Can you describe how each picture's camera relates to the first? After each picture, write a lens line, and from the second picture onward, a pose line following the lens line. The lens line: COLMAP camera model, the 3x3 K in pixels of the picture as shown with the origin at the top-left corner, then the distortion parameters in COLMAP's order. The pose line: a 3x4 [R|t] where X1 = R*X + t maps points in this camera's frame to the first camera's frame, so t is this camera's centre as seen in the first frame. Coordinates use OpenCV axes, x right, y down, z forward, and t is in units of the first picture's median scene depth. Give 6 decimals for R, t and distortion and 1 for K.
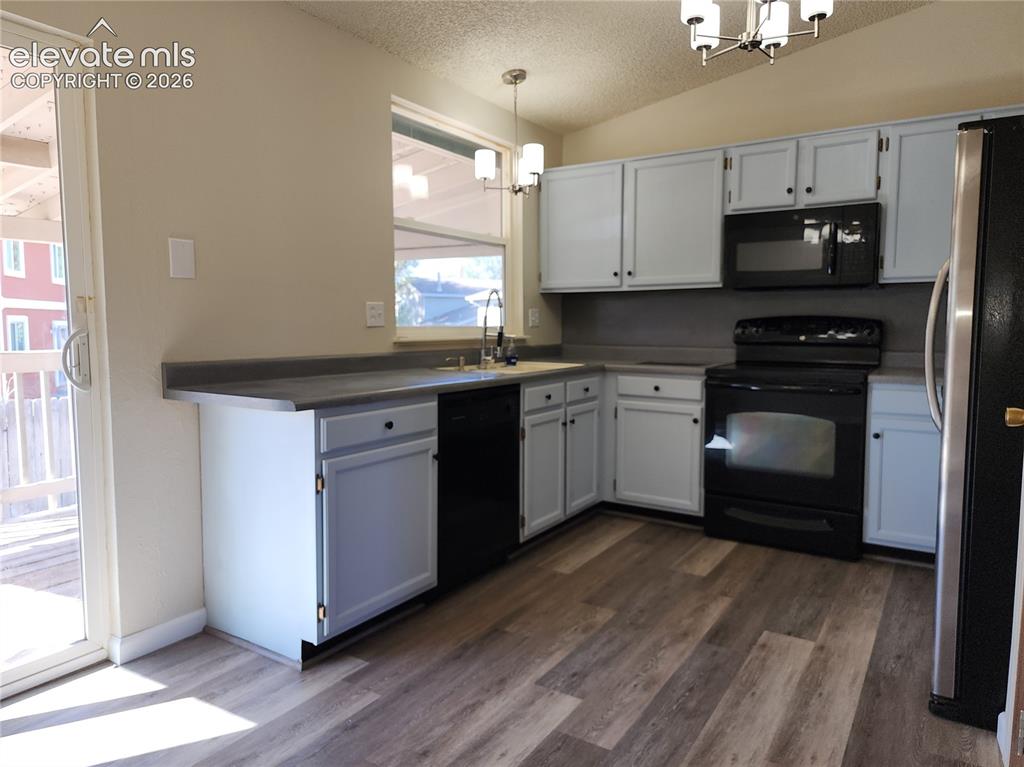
lens RADIAL K [[692.8, 0, 516.0], [0, 692.8, 379.8], [0, 0, 1]] dist [0.046480, -0.035935]
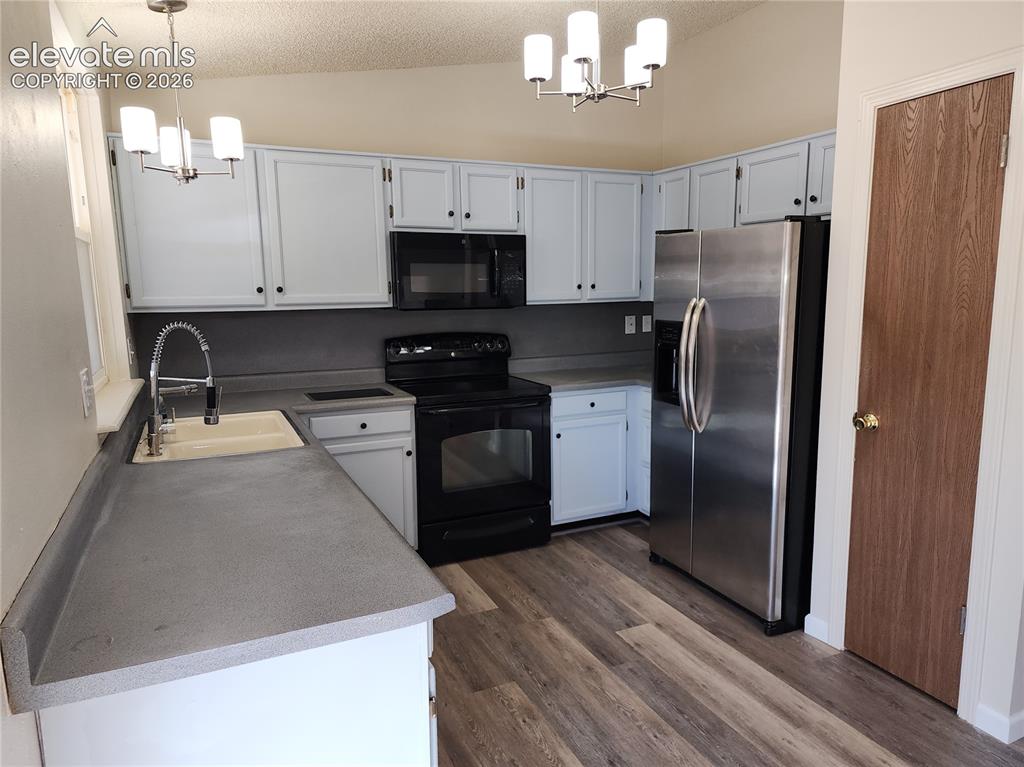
lens RADIAL K [[692.8, 0, 515.3], [0, 692.8, 387.3], [0, 0, 1]] dist [0.046480, -0.035935]
pose [[0.534980, -0.131498, 0.834569, -0.549528], [0.083221, 0.991211, 0.102832, -0.143448], [-0.840756, 0.014440, 0.541222, 0.466011]]
